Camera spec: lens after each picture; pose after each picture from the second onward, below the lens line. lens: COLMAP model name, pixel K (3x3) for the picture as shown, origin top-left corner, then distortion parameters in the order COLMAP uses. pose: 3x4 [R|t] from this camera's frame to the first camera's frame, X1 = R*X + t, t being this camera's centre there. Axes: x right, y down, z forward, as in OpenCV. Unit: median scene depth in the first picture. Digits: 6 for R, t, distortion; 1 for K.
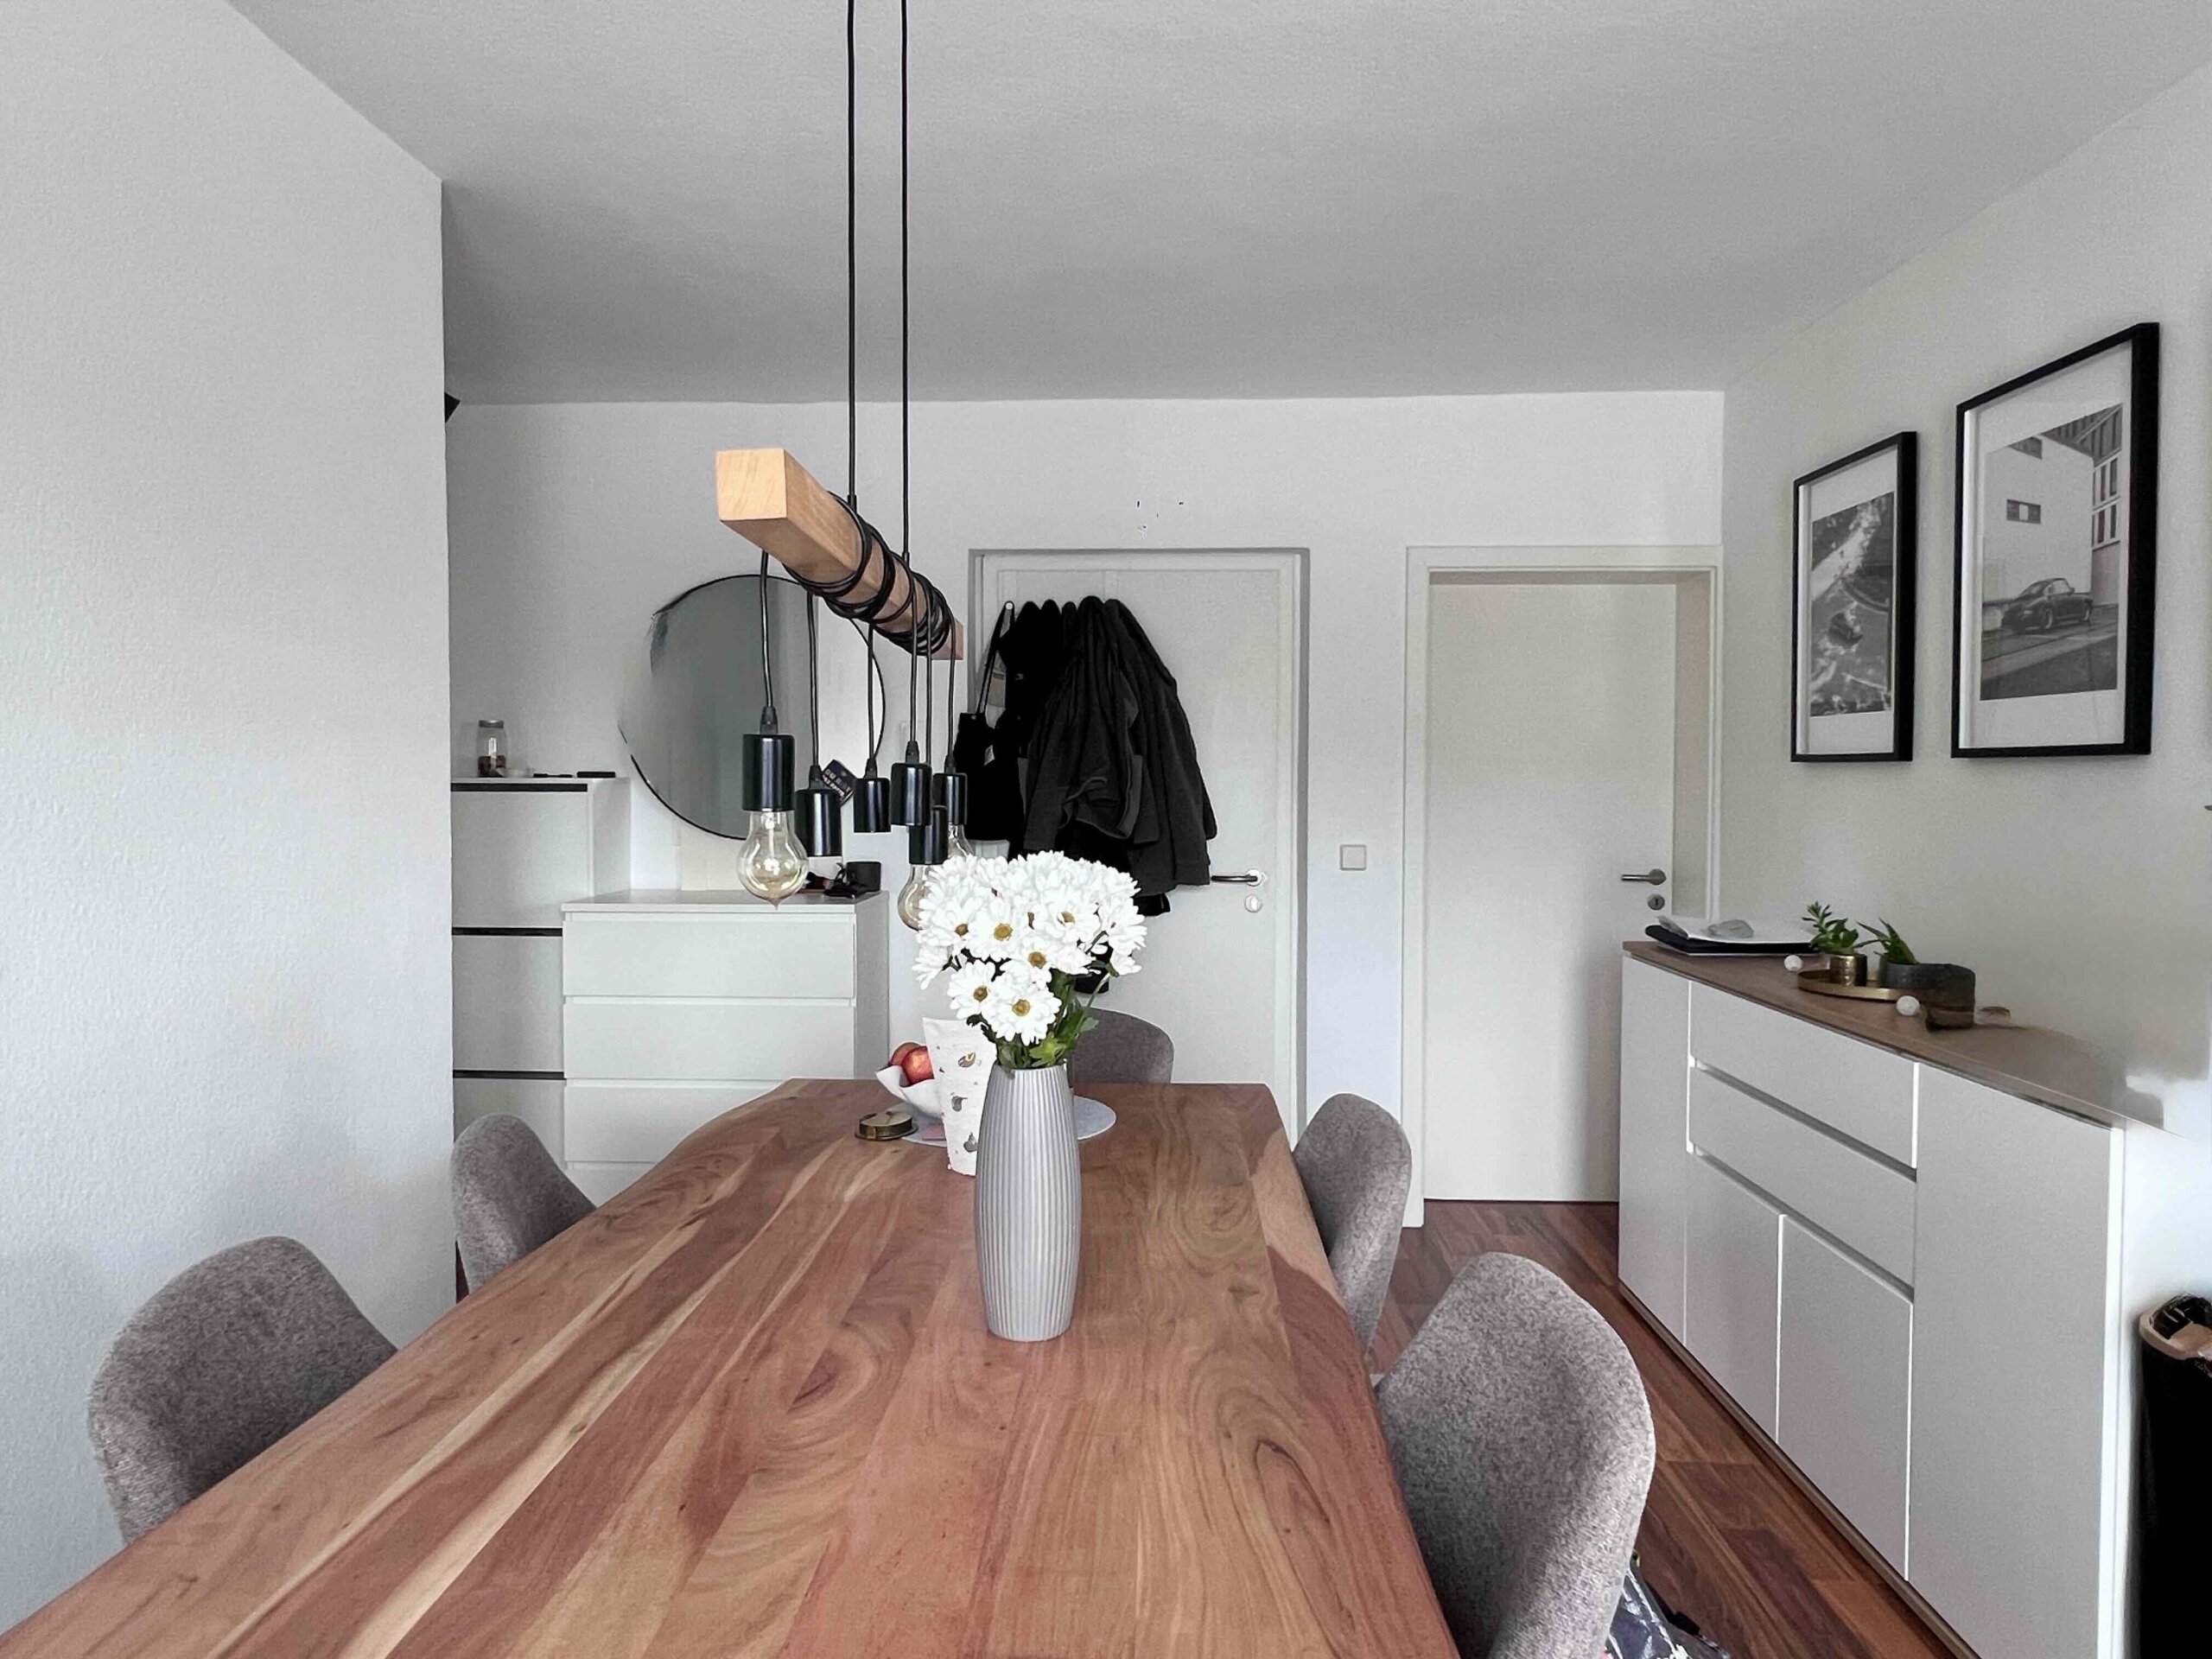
lens RADIAL K [[1385.8, 0, 1095.2], [0, 1385.8, 839.3], [0, 0, 1]] dist [-0.014132, -0.002871]
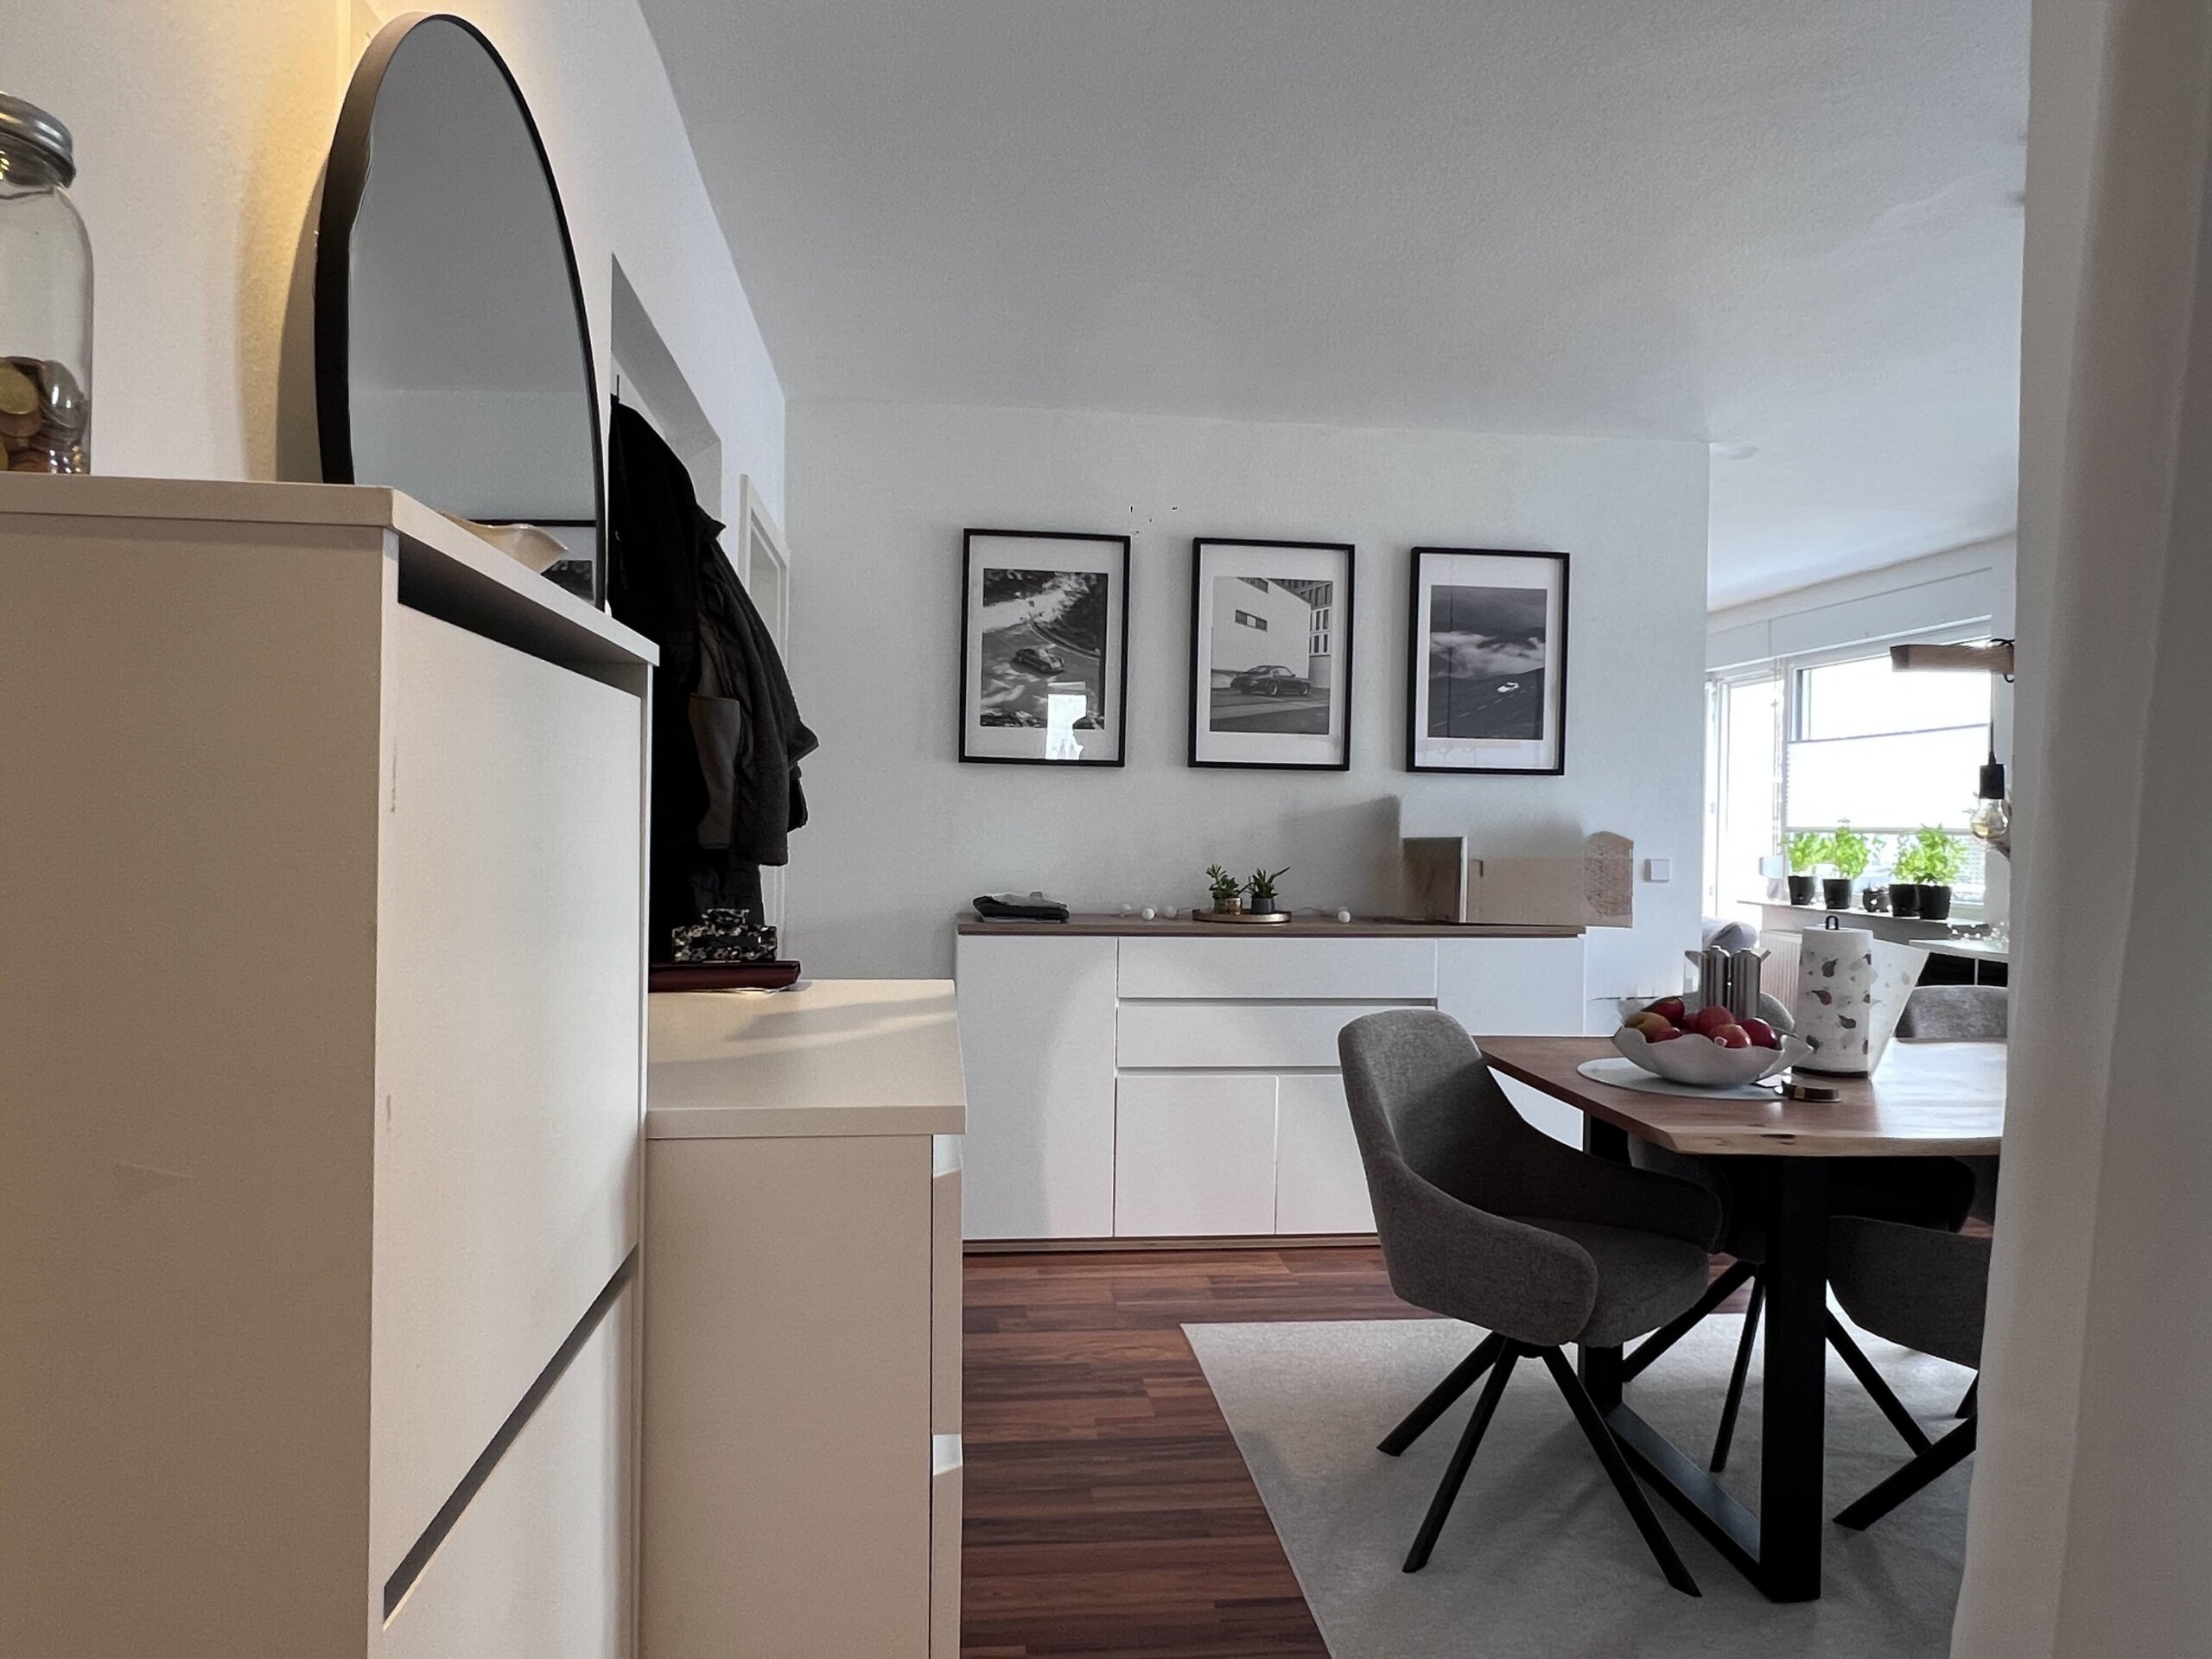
lens RADIAL K [[1385.8, 0, 1111.7], [0, 1385.8, 851.7], [0, 0, 1]] dist [-0.014132, -0.002871]
pose [[-0.147549, -0.002548, 0.989051, -0.977345], [0.029455, 0.999542, 0.006969, 0.023442], [-0.988616, 0.030160, -0.147406, 1.464299]]
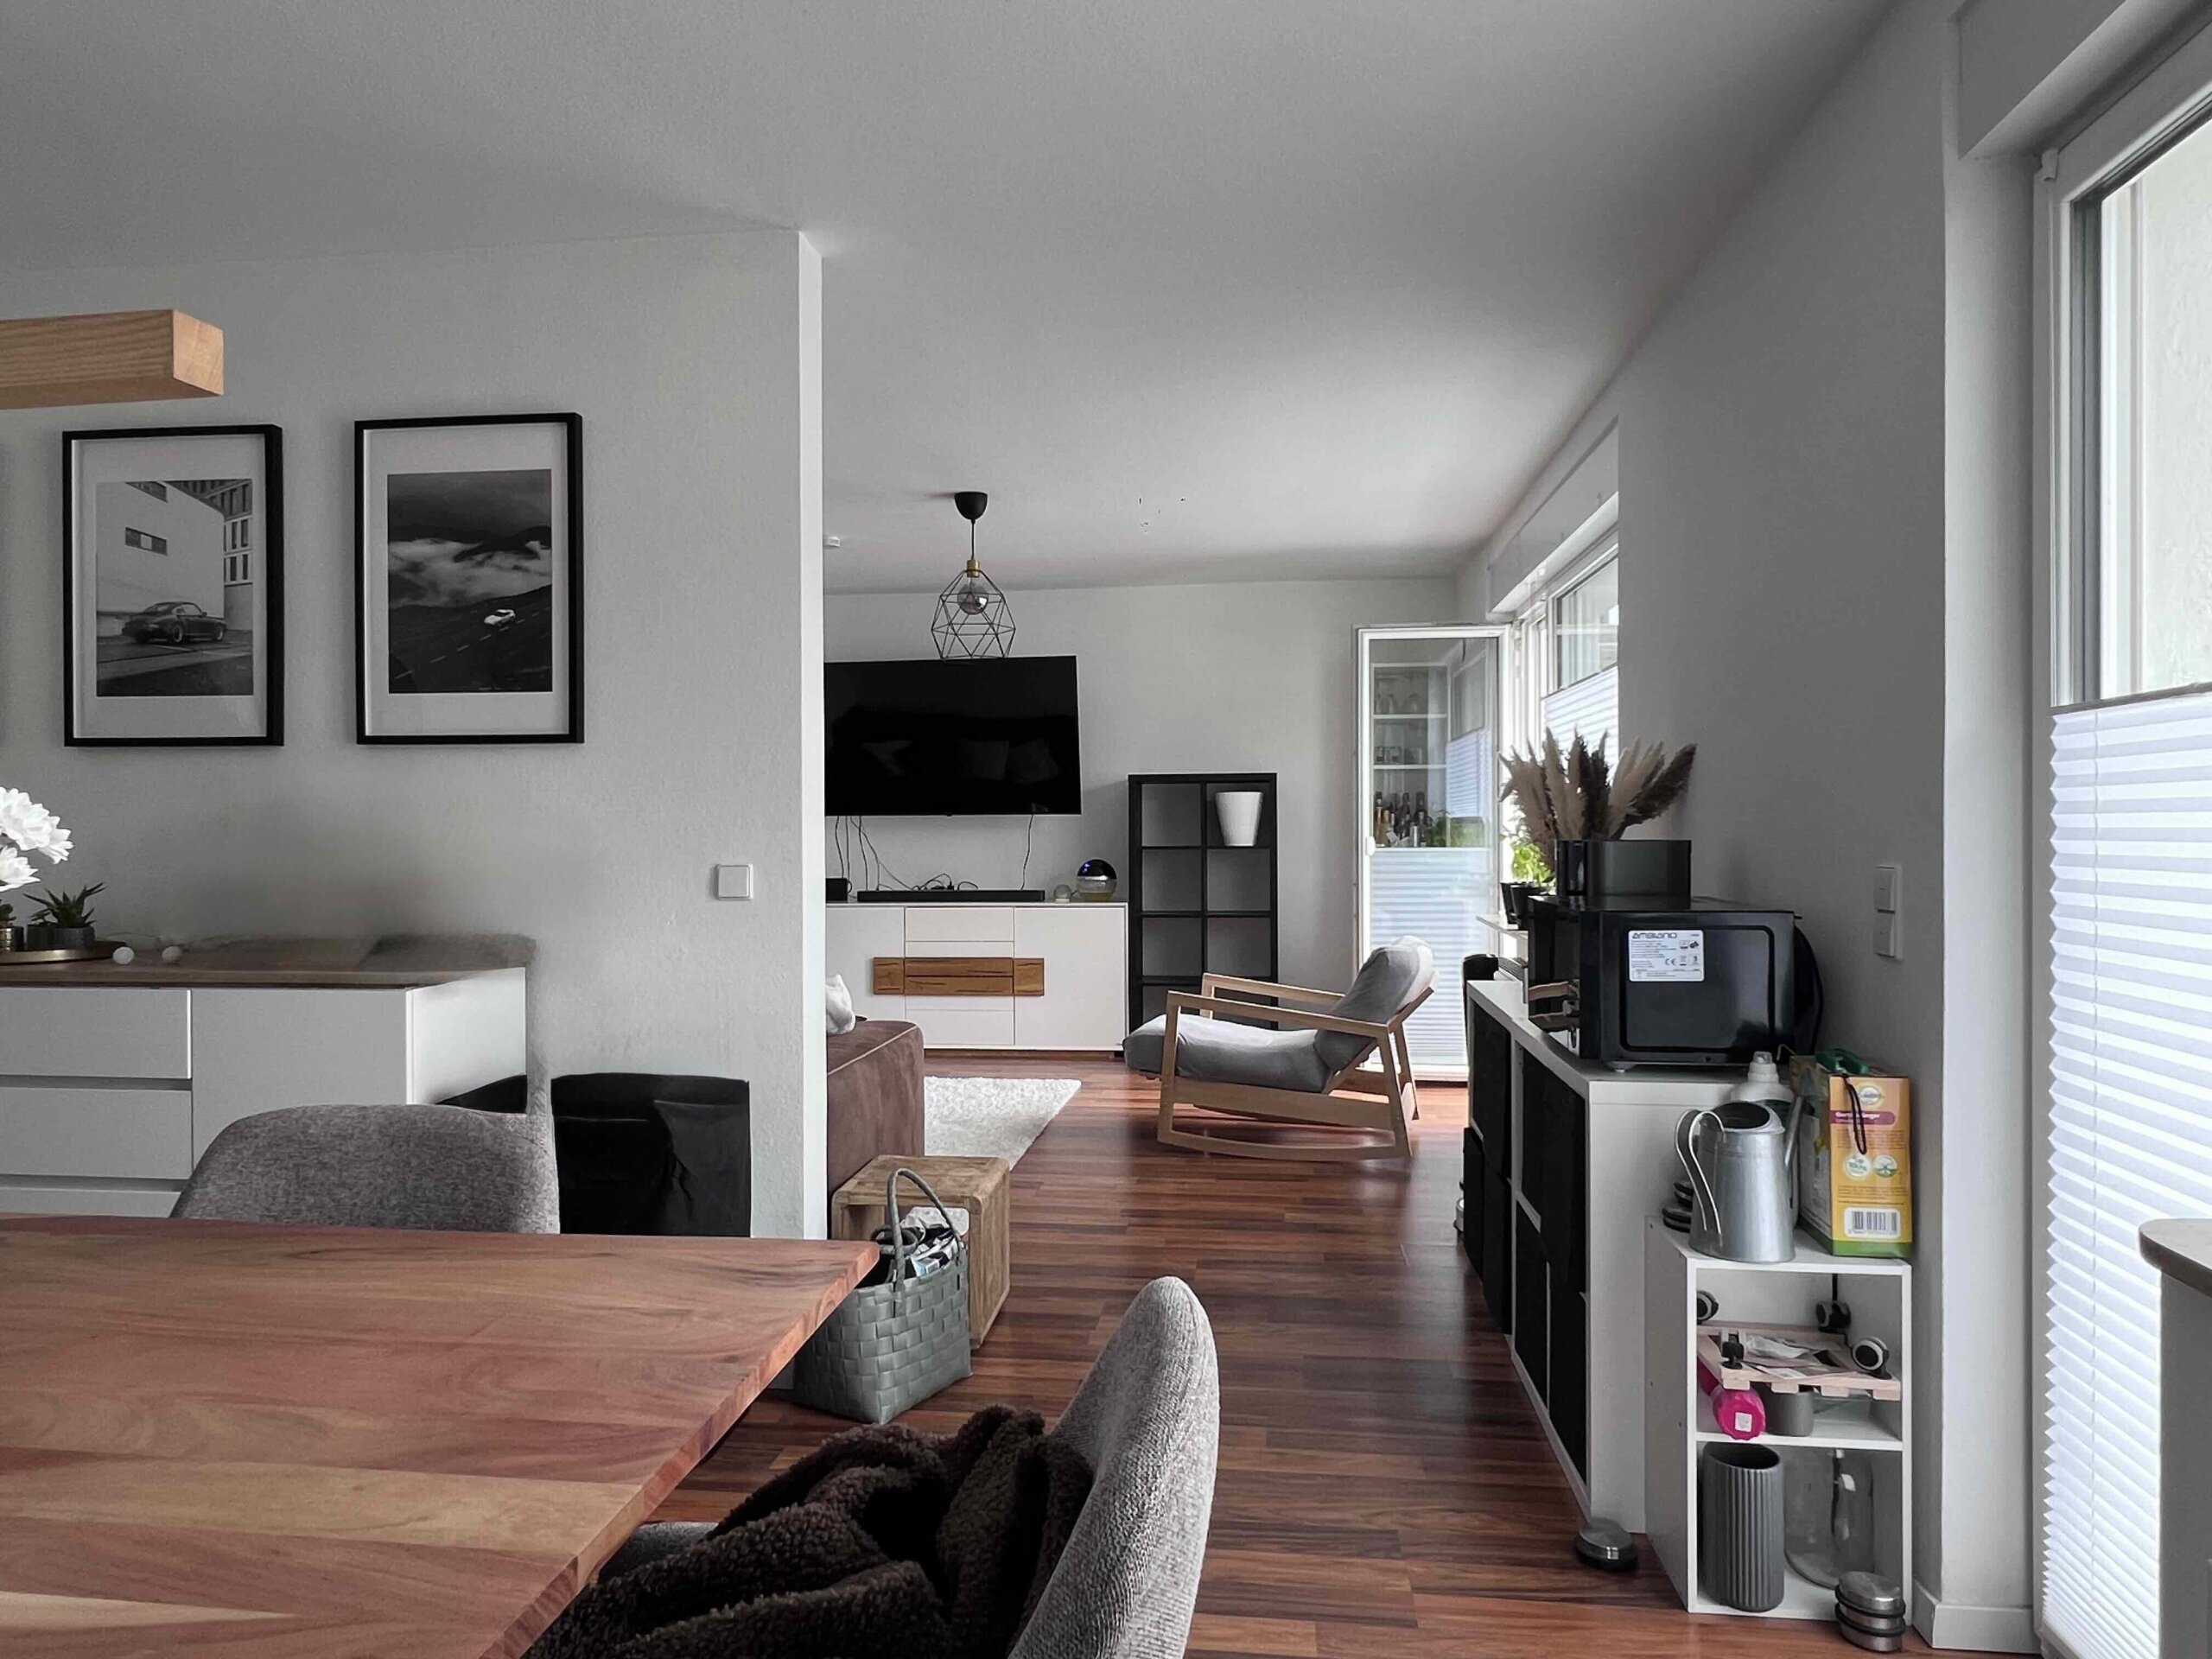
lens RADIAL K [[1385.8, 0, 1102.3], [0, 1385.8, 839.0], [0, 0, 1]] dist [-0.014132, -0.002871]
pose [[0.067704, -0.010352, 0.997652, -0.477682], [0.043620, 0.999021, 0.007406, 0.049220], [-0.996751, 0.043016, 0.068089, 0.104113]]
